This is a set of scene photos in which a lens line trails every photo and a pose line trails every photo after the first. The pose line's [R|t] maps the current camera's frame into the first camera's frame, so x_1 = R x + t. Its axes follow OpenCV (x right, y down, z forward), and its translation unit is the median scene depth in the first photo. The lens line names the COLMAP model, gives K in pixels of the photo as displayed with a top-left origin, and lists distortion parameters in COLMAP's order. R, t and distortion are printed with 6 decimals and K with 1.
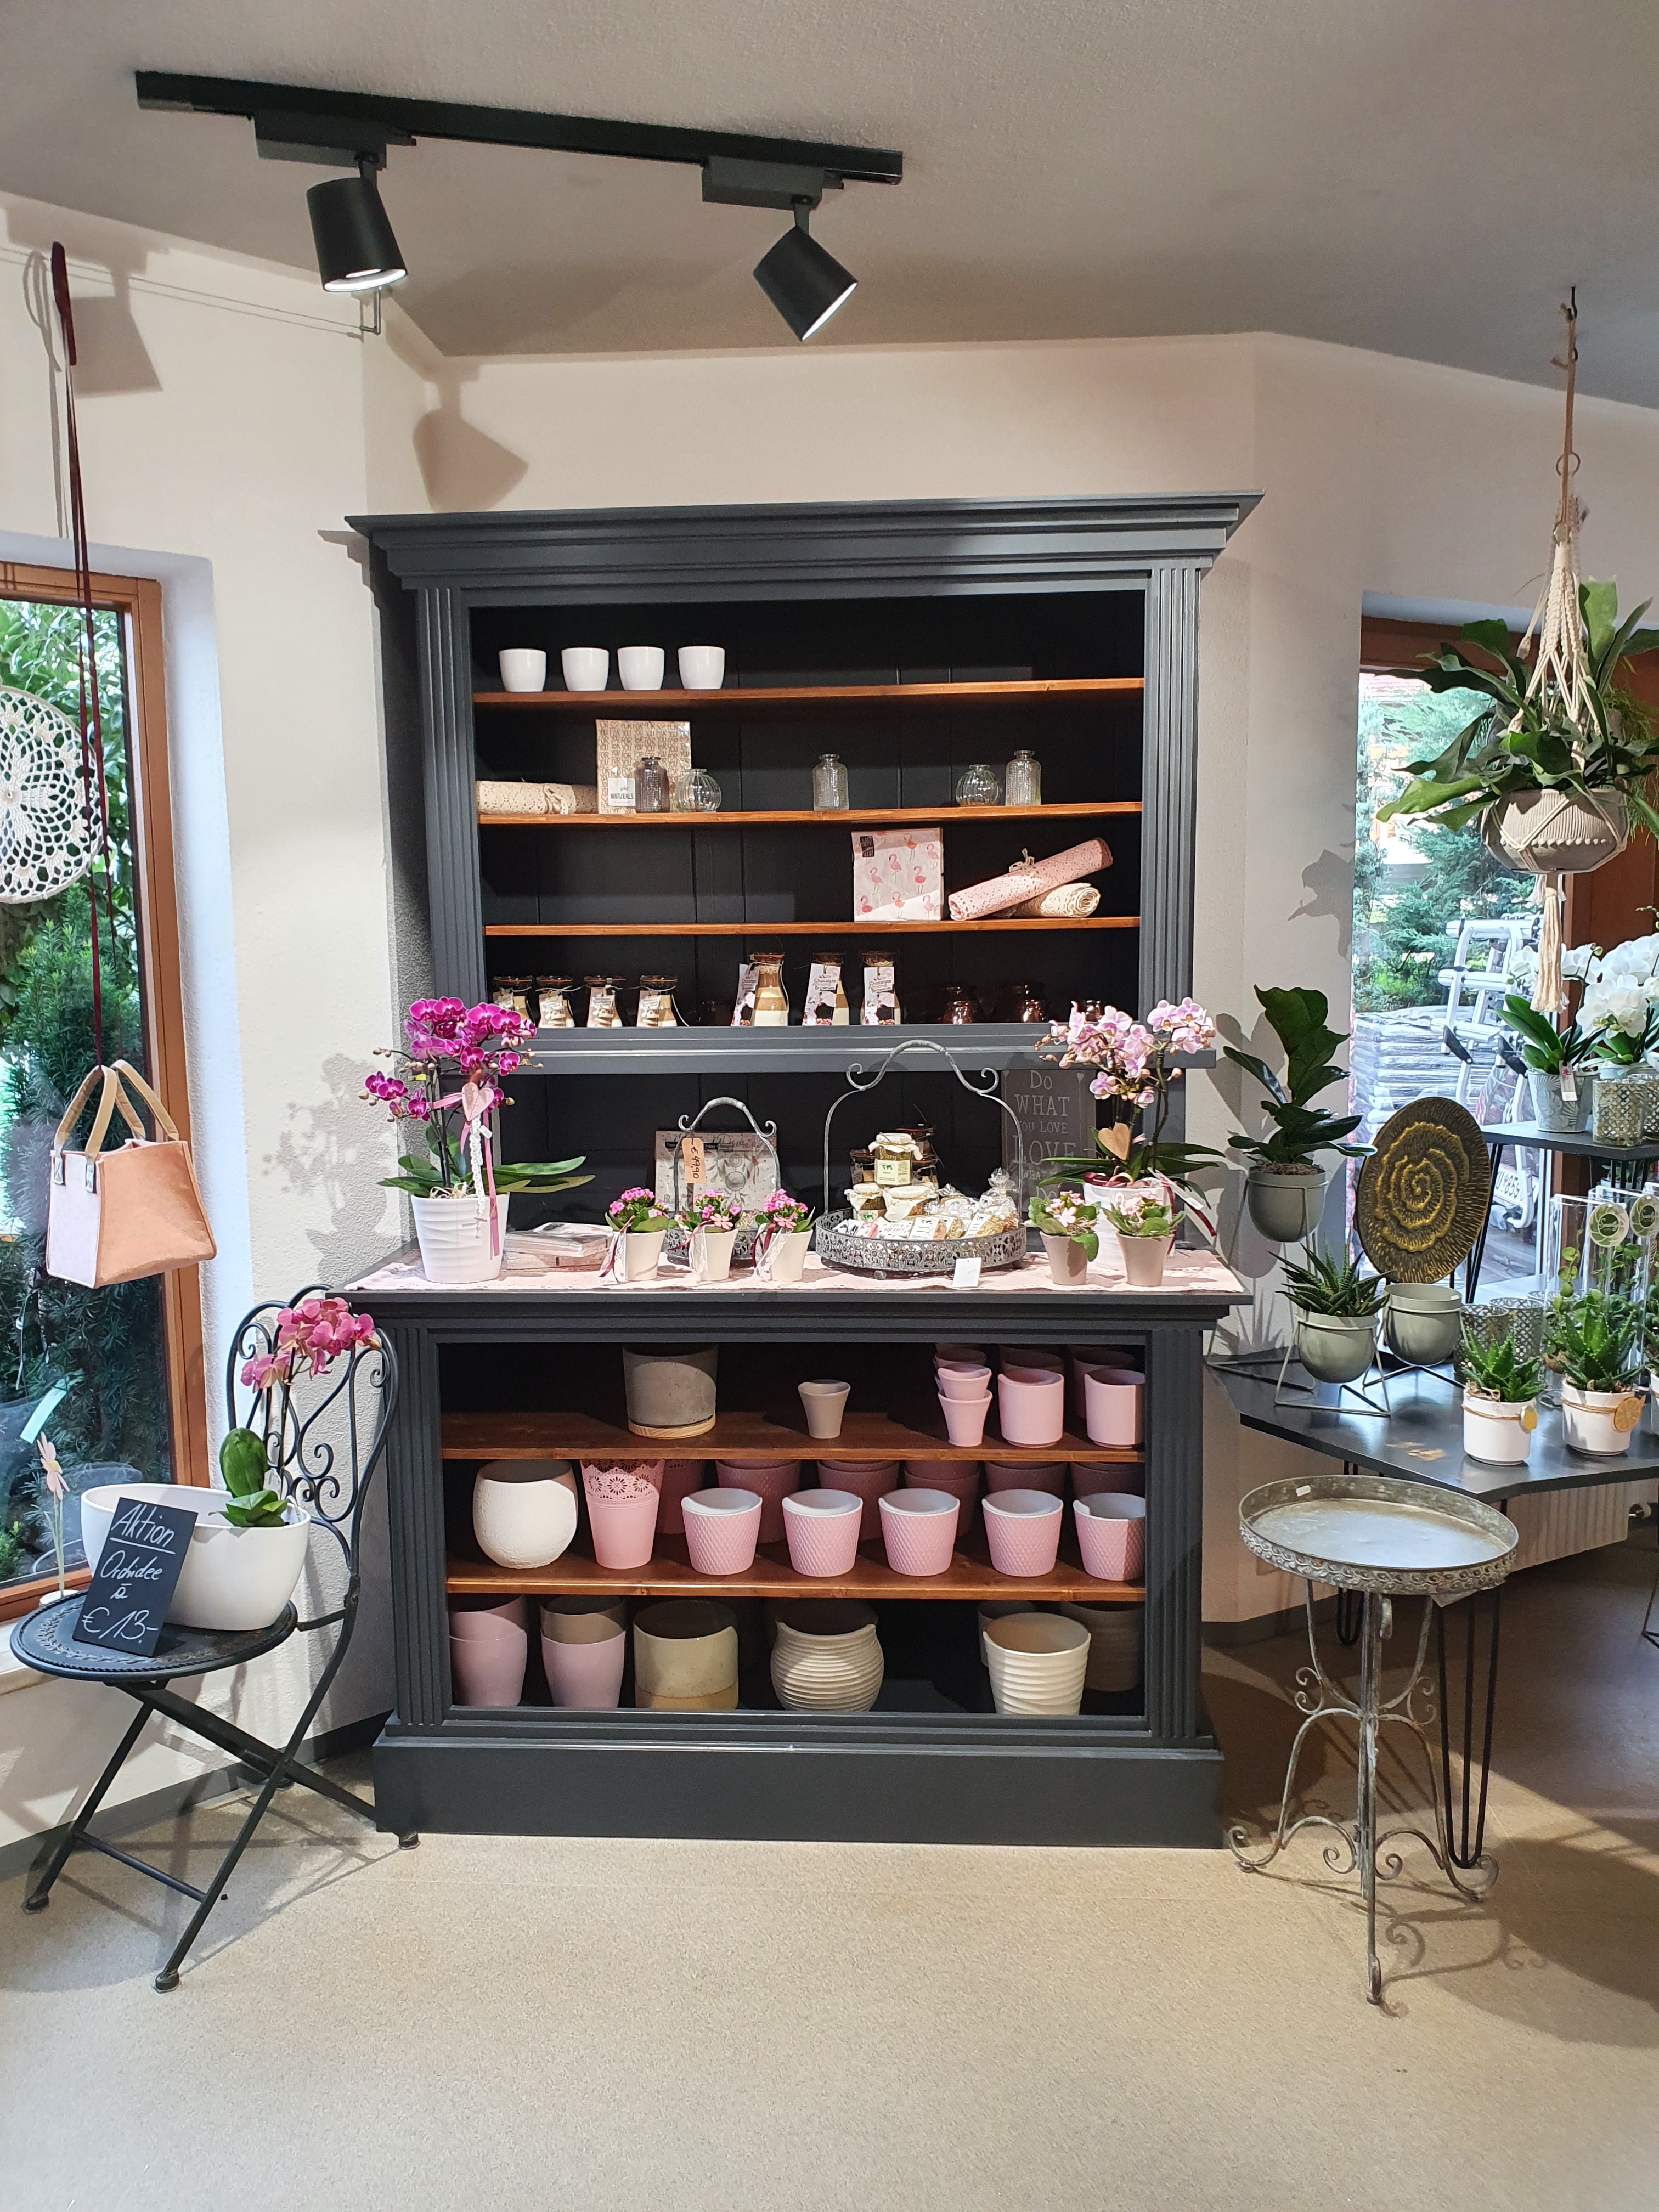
lens RADIAL K [[1732.1, 0, 823.5], [0, 1732.1, 1091.6], [0, 0, 1]] dist [0.015004, 0.003773]
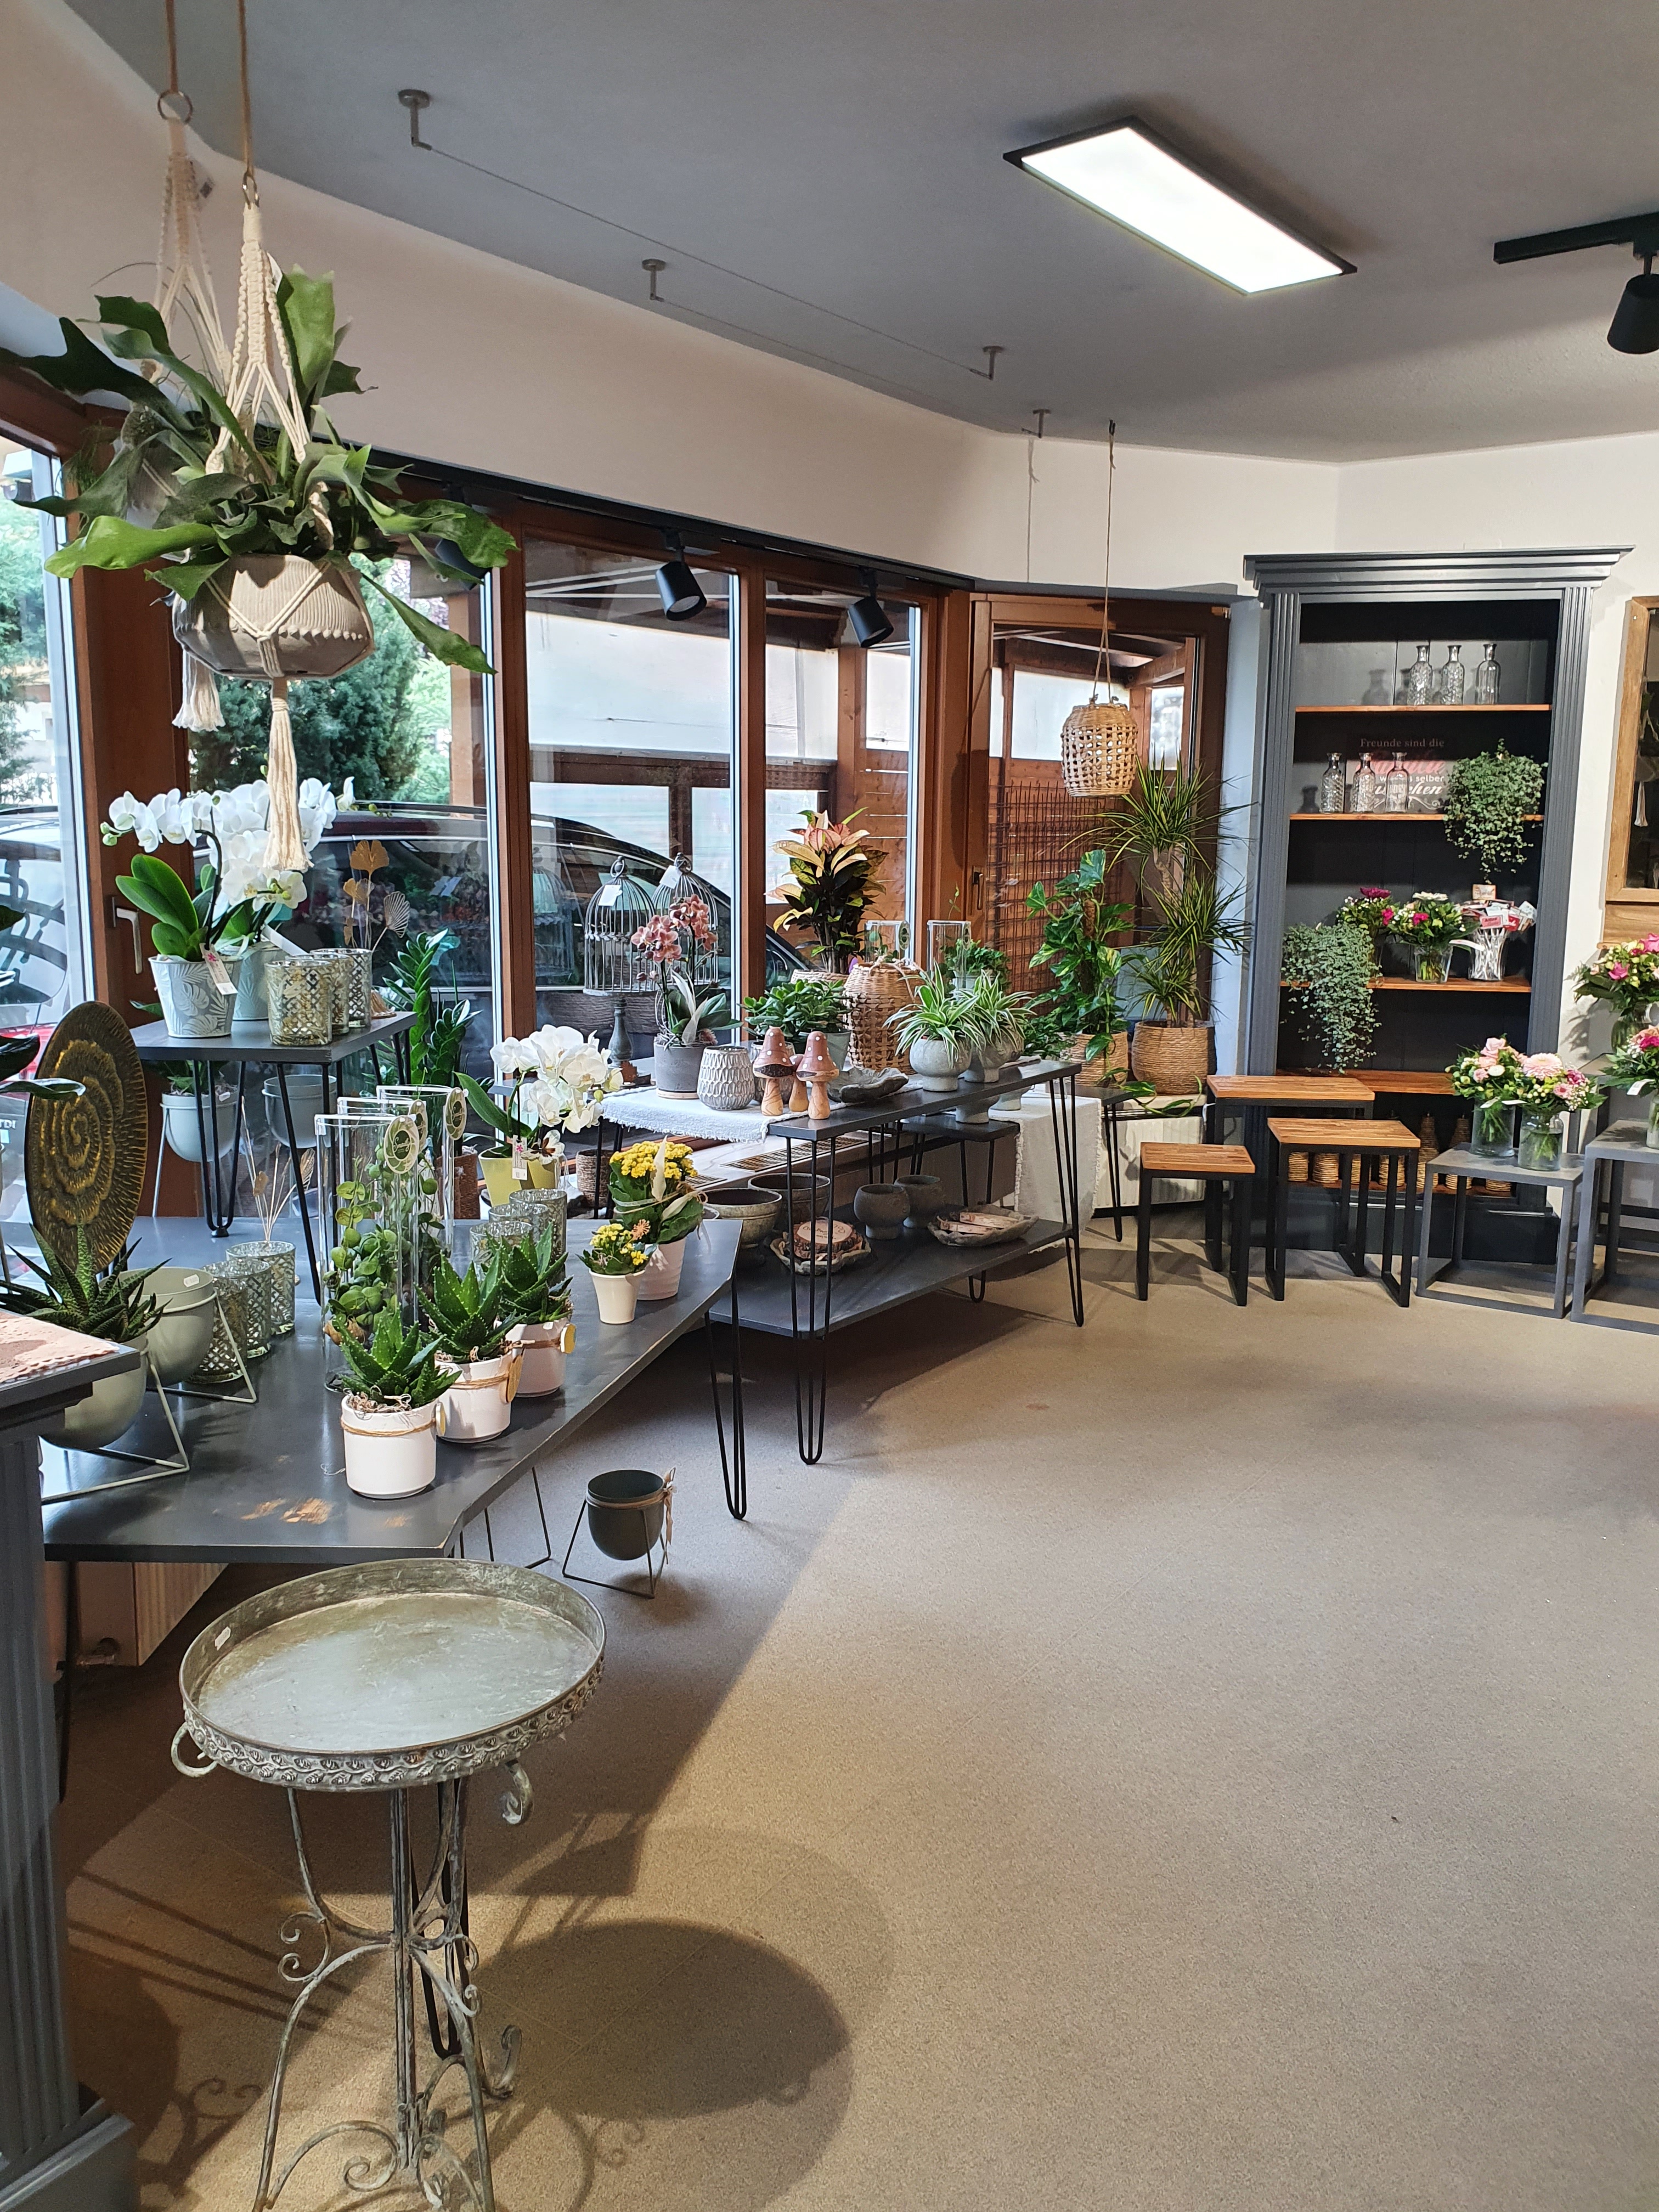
lens RADIAL K [[1732.1, 0, 823.5], [0, 1732.1, 1091.6], [0, 0, 1]] dist [0.015004, 0.003773]
pose [[0.517384, -0.121432, 0.847094, -0.103656], [0.075019, 0.992506, 0.096458, -0.007262], [-0.852459, 0.013642, 0.522616, 0.440840]]
